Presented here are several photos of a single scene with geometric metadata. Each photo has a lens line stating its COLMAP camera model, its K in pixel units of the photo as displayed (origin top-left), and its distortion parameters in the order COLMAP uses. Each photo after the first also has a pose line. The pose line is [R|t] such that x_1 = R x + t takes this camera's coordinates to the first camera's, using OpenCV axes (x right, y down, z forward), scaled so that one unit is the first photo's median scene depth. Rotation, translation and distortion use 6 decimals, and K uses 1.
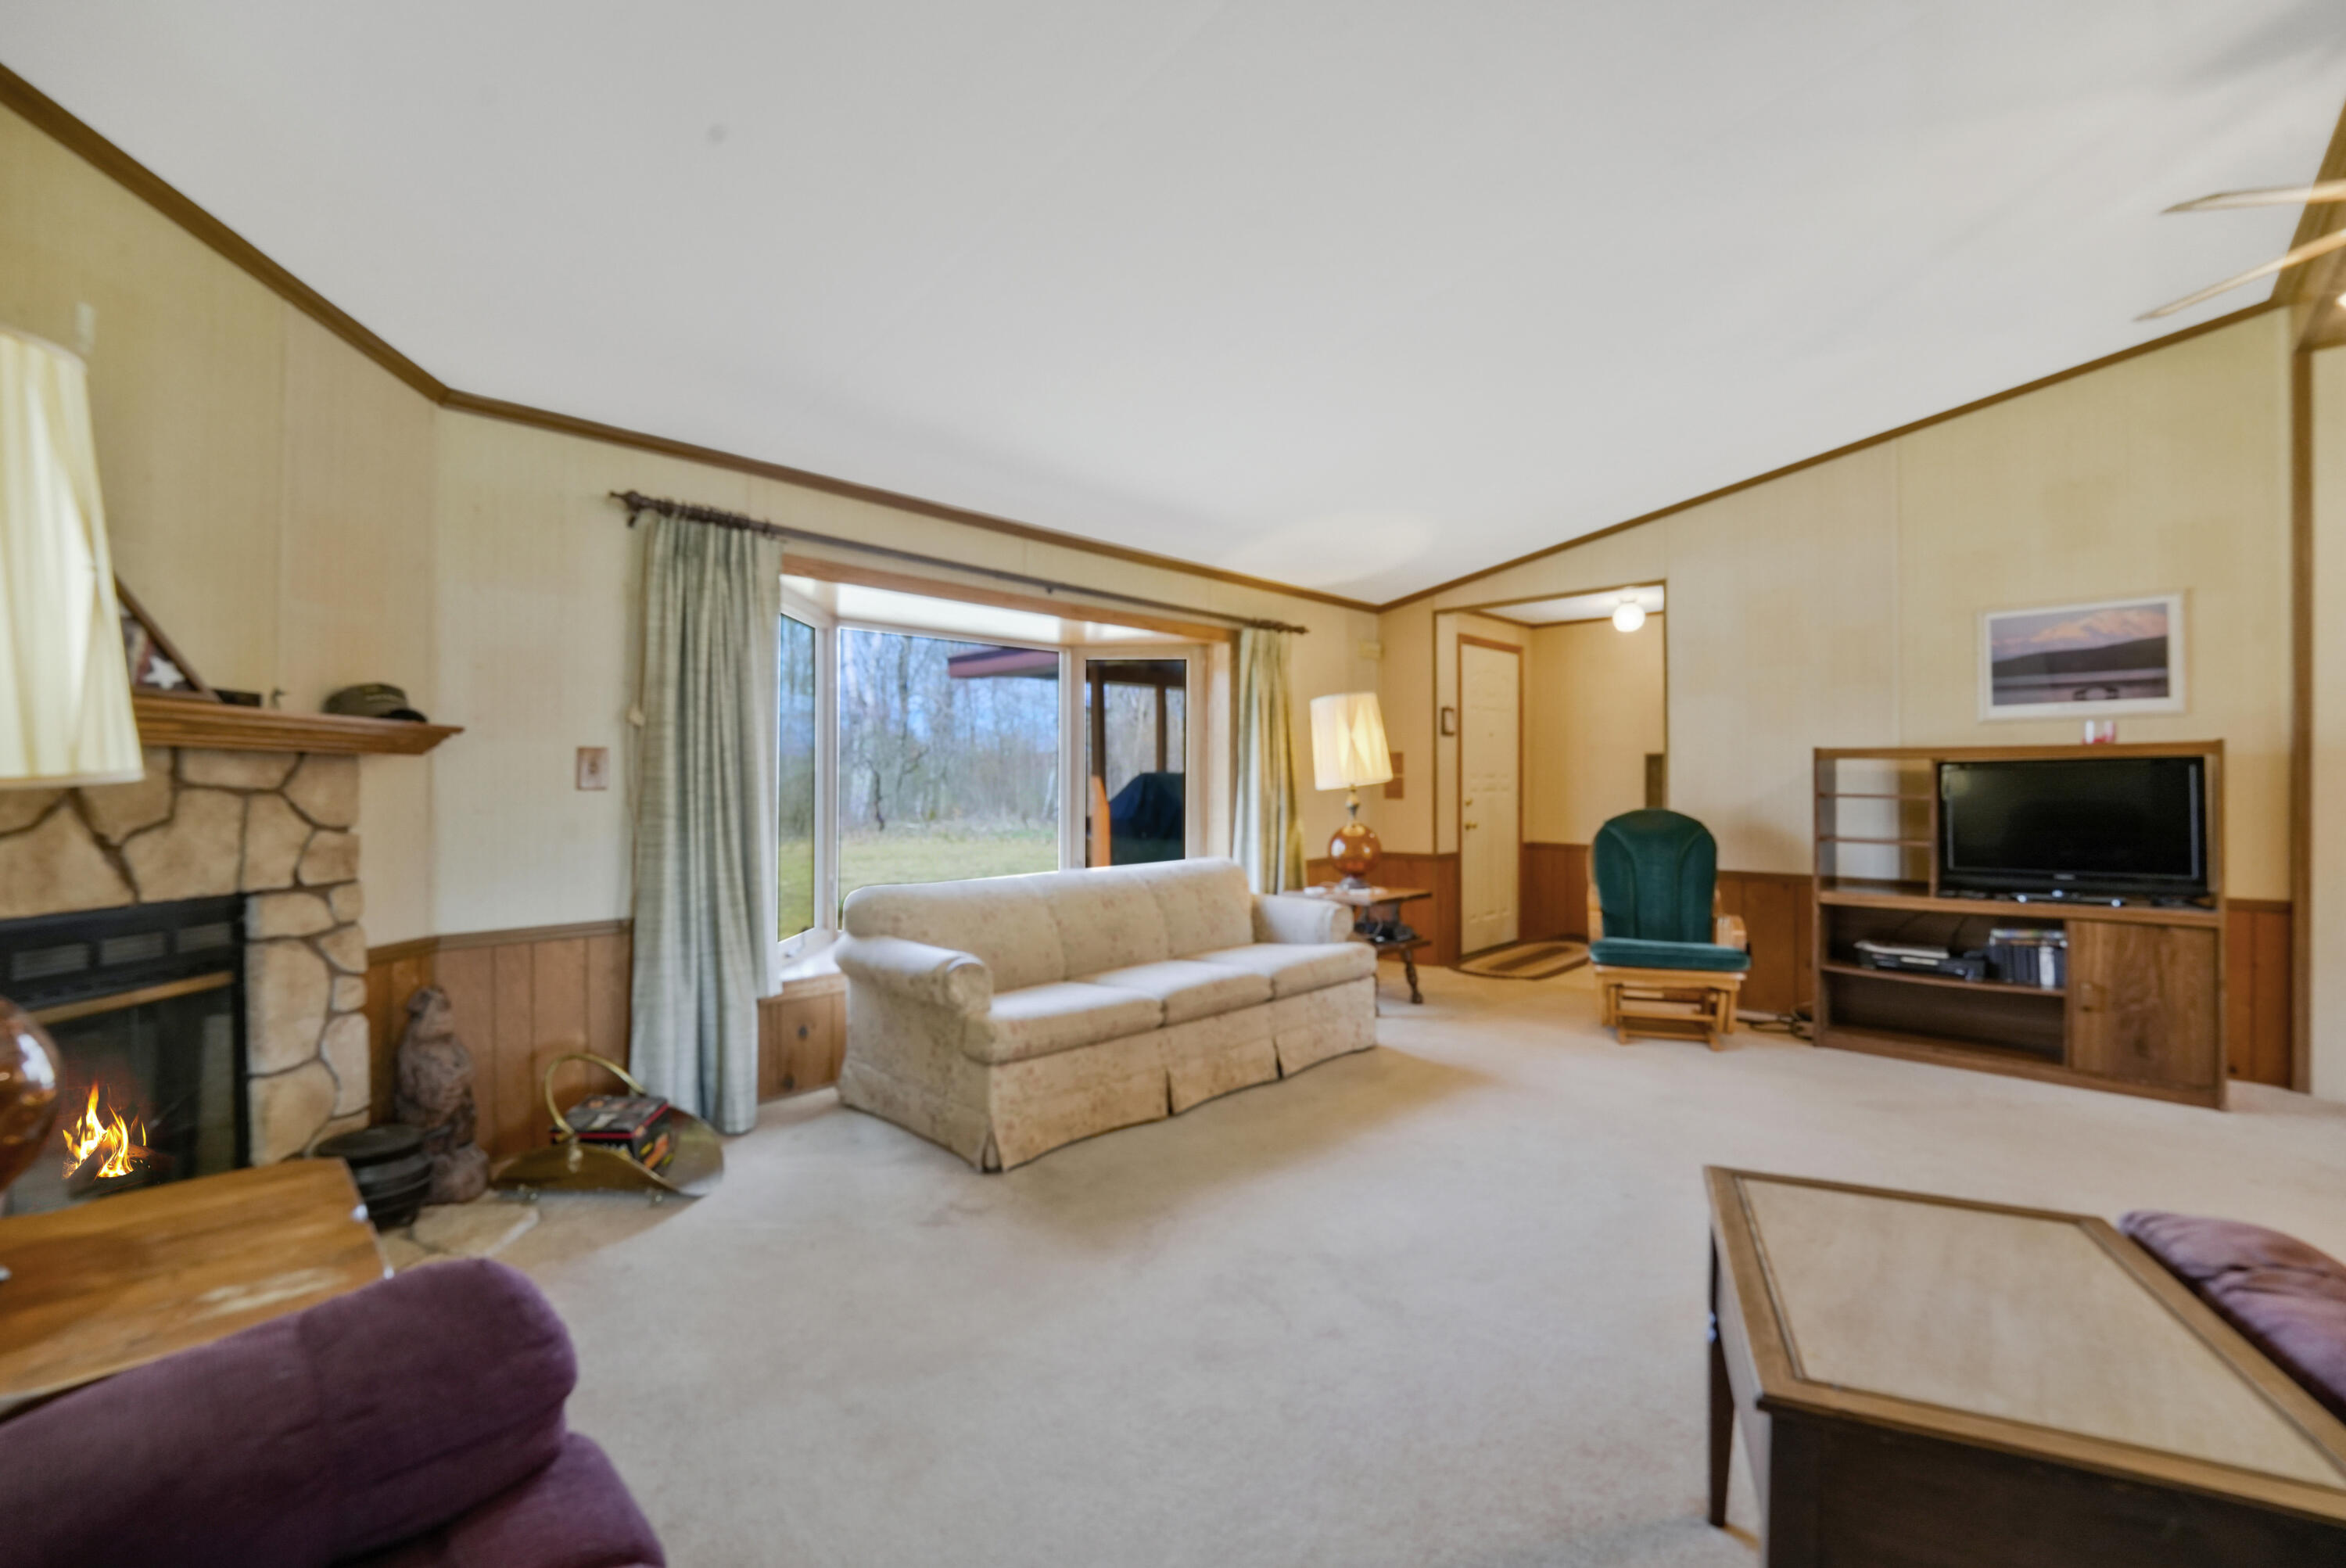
lens RADIAL K [[963.1, 0, 1093.9], [0, 963.1, 771.5], [0, 0, 1]] dist [-0.005028, -0.000410]
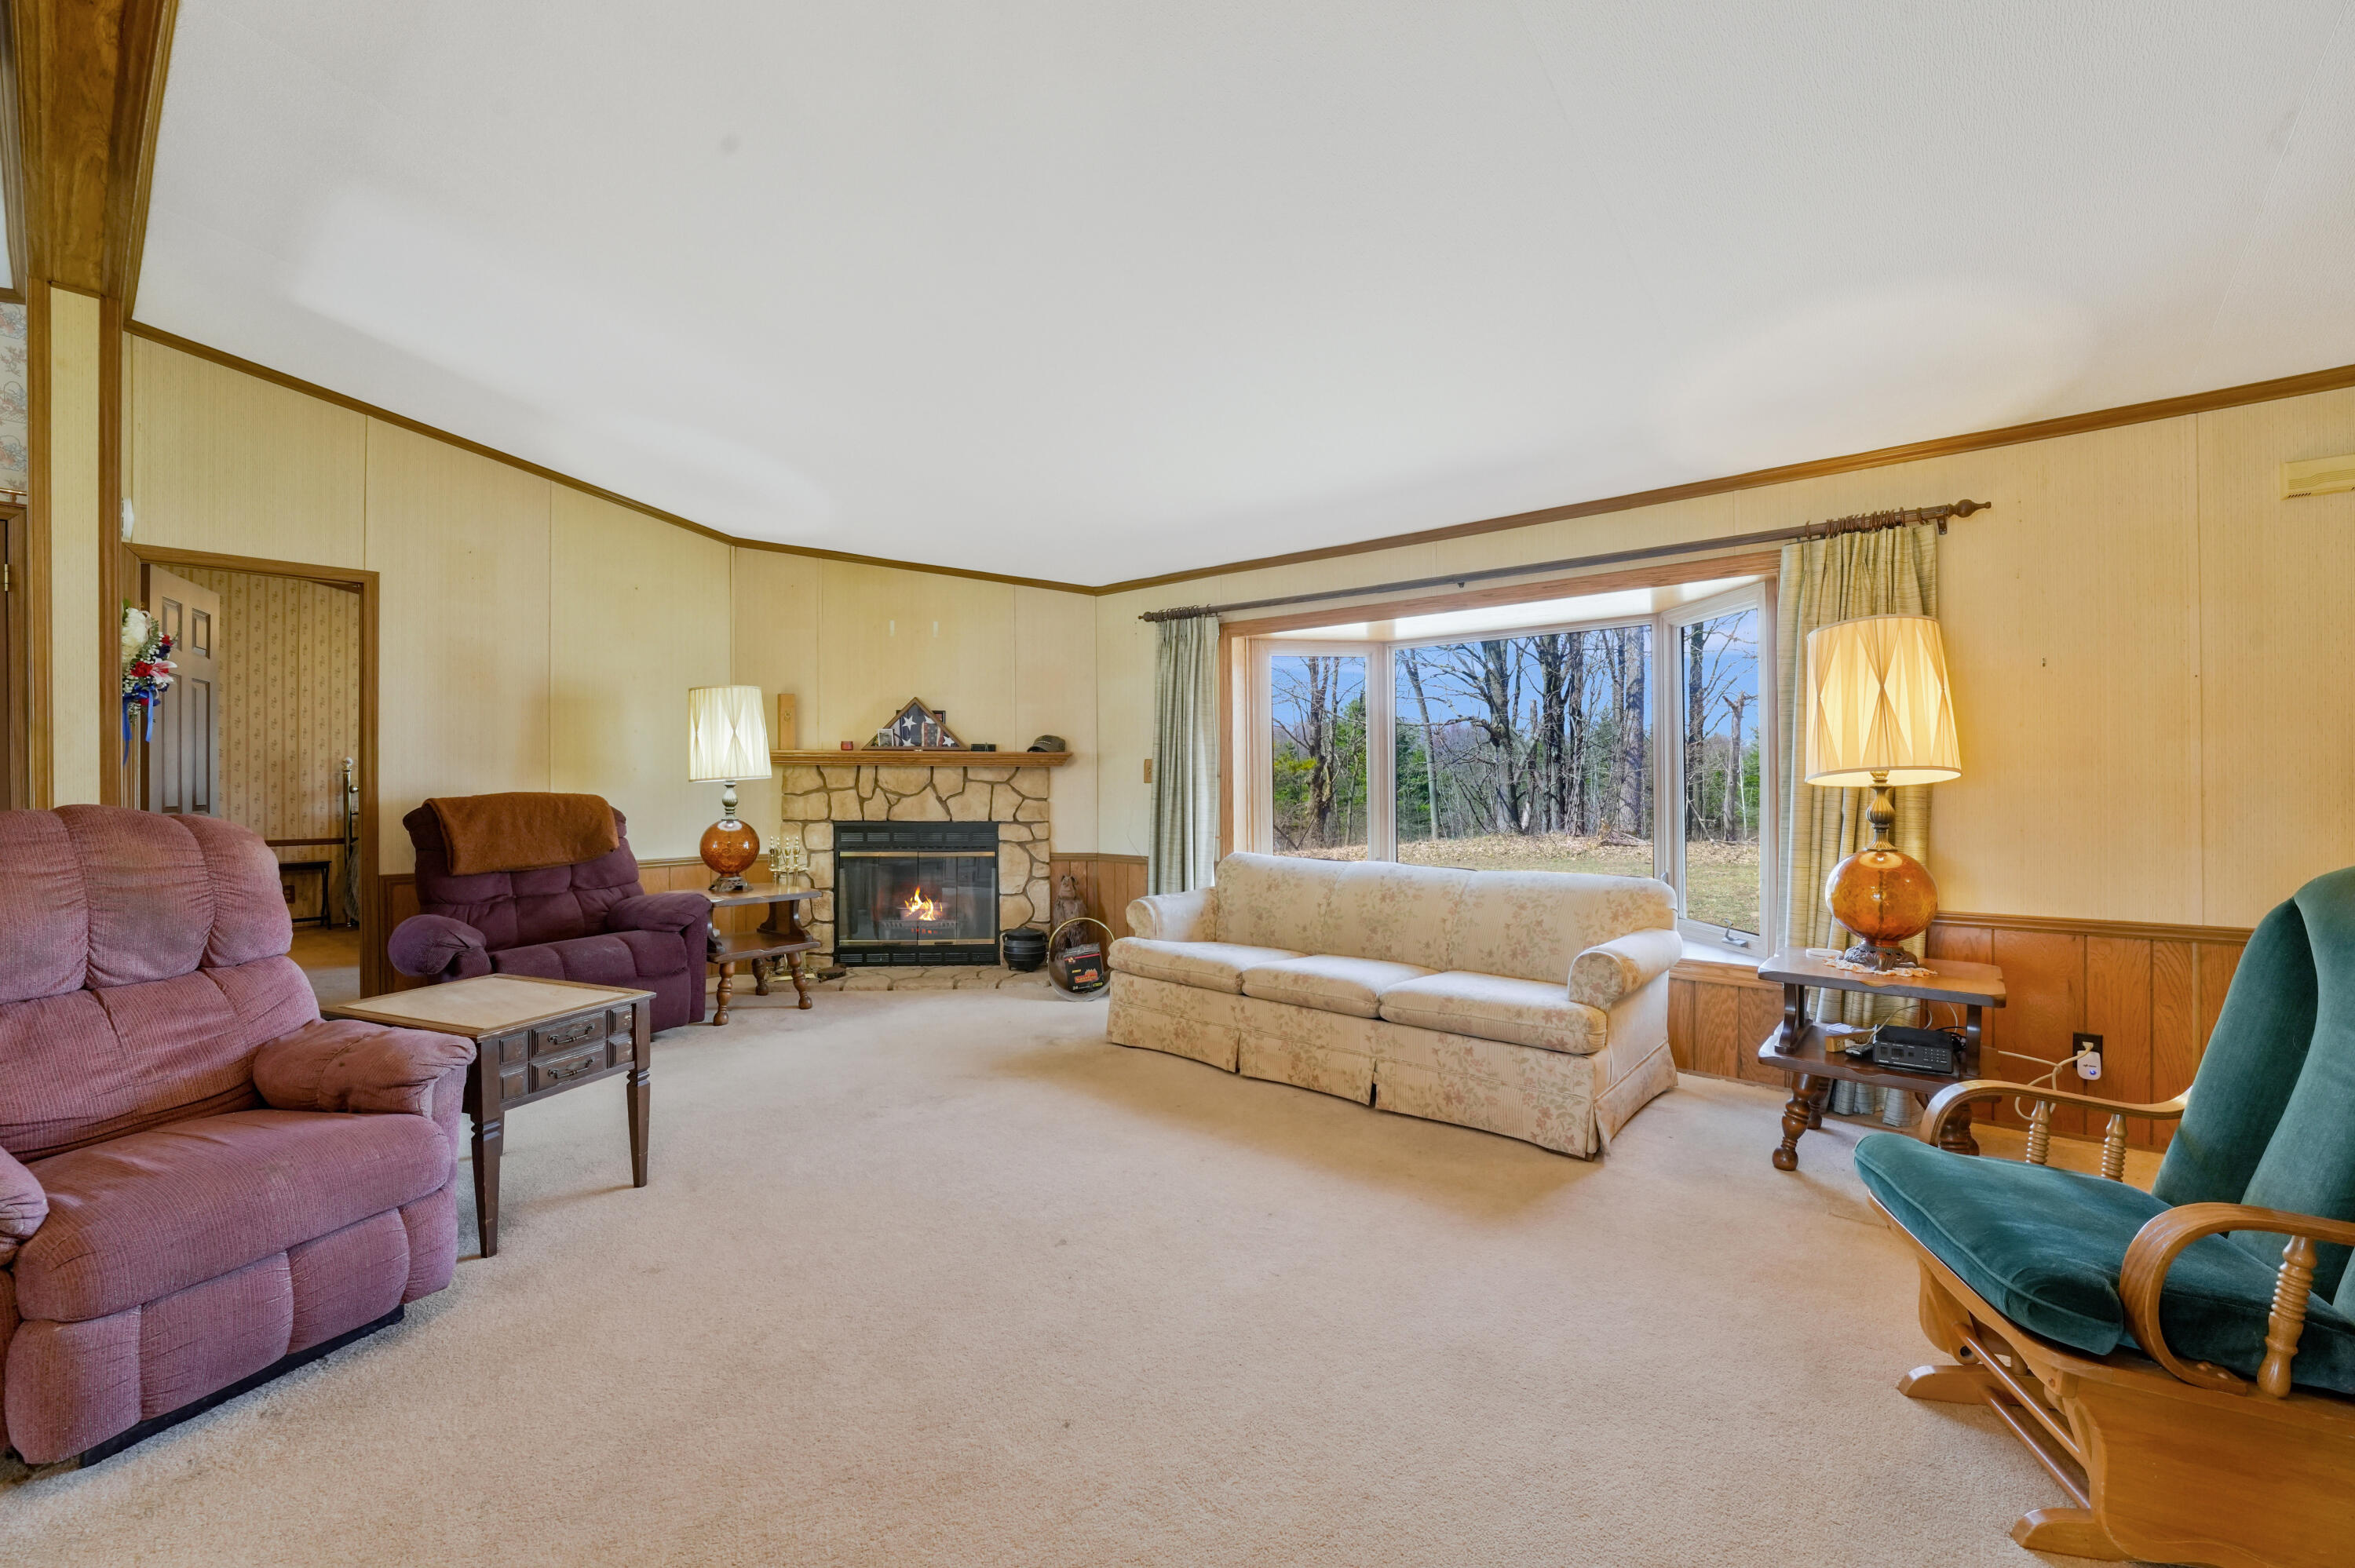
lens RADIAL K [[966.7, 0, 1190.2], [0, 966.7, 776.6], [0, 0, 1]] dist [-0.005028, -0.000410]
pose [[0.130330, -0.003100, -0.991466, 1.636837], [0.013370, 0.999910, -0.001369, 0.014293], [0.991381, -0.013077, 0.130359, 1.099039]]
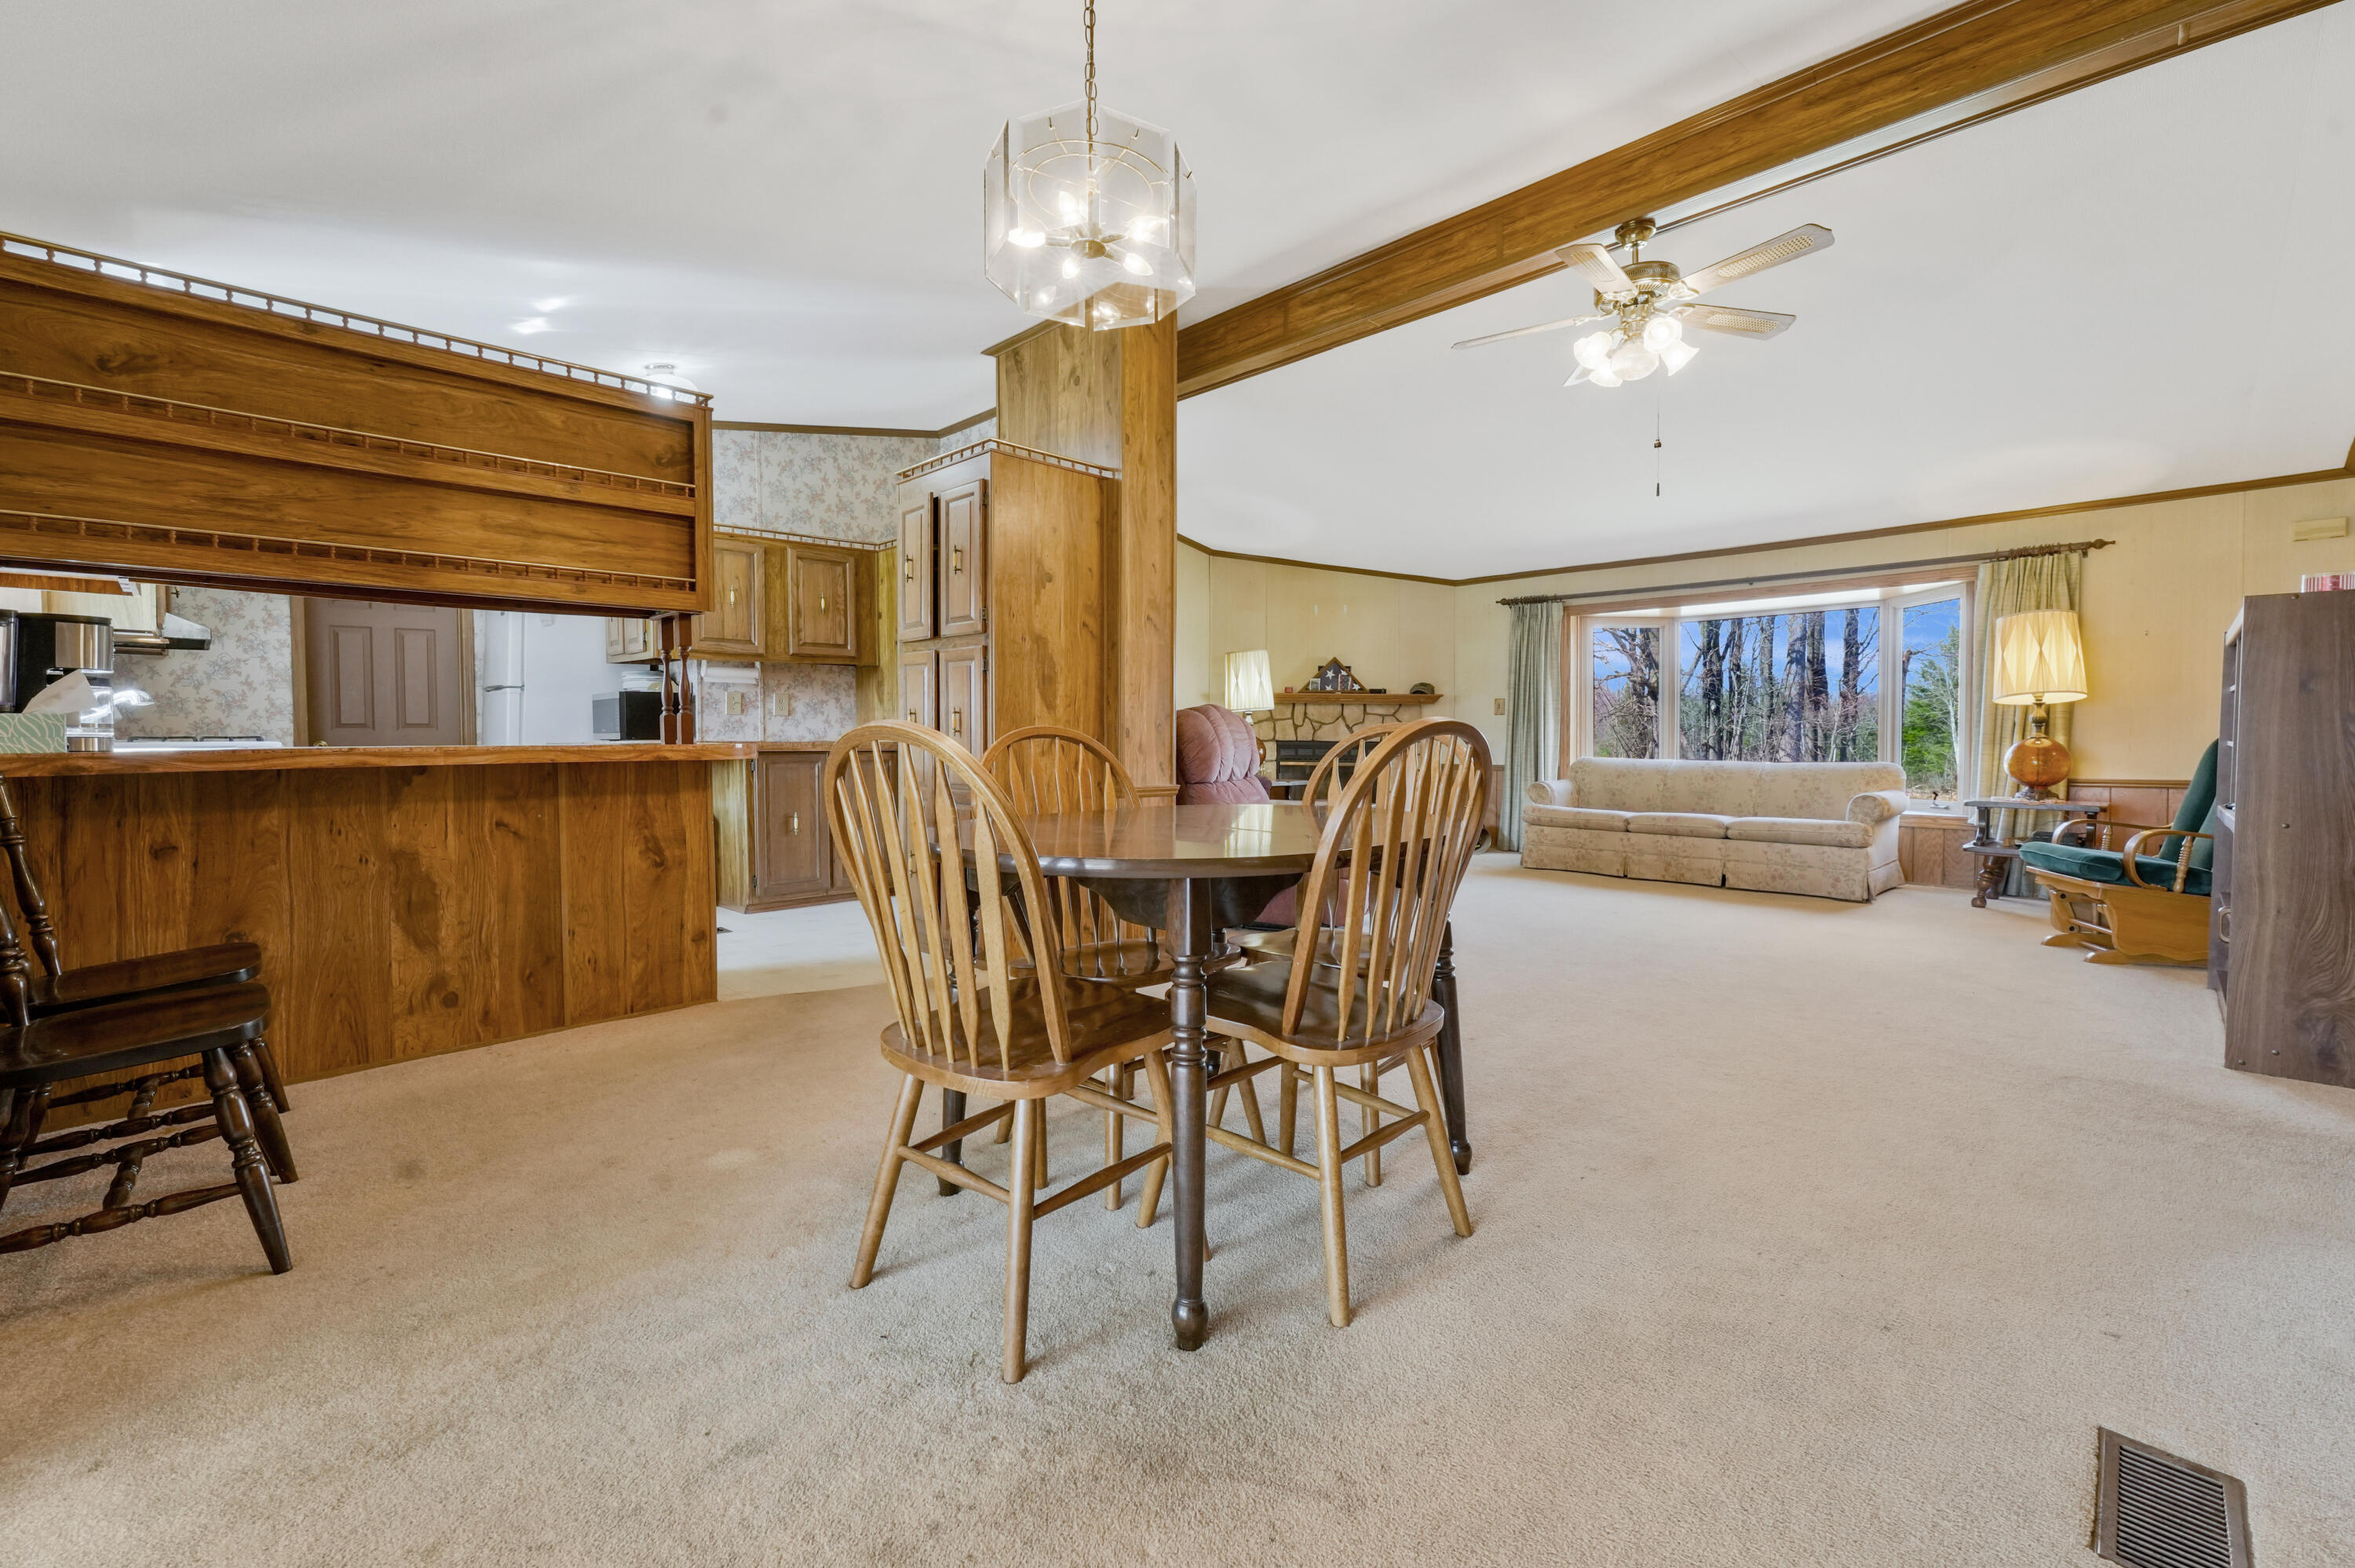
lens RADIAL K [[966.7, 0, 1169.4], [0, 966.7, 761.4], [0, 0, 1]] dist [-0.005028, -0.000410]
pose [[0.011405, 0.023497, -0.999659, 2.735192], [0.009470, 0.999677, 0.023605, 0.098149], [0.999890, -0.009736, 0.011179, 0.095617]]
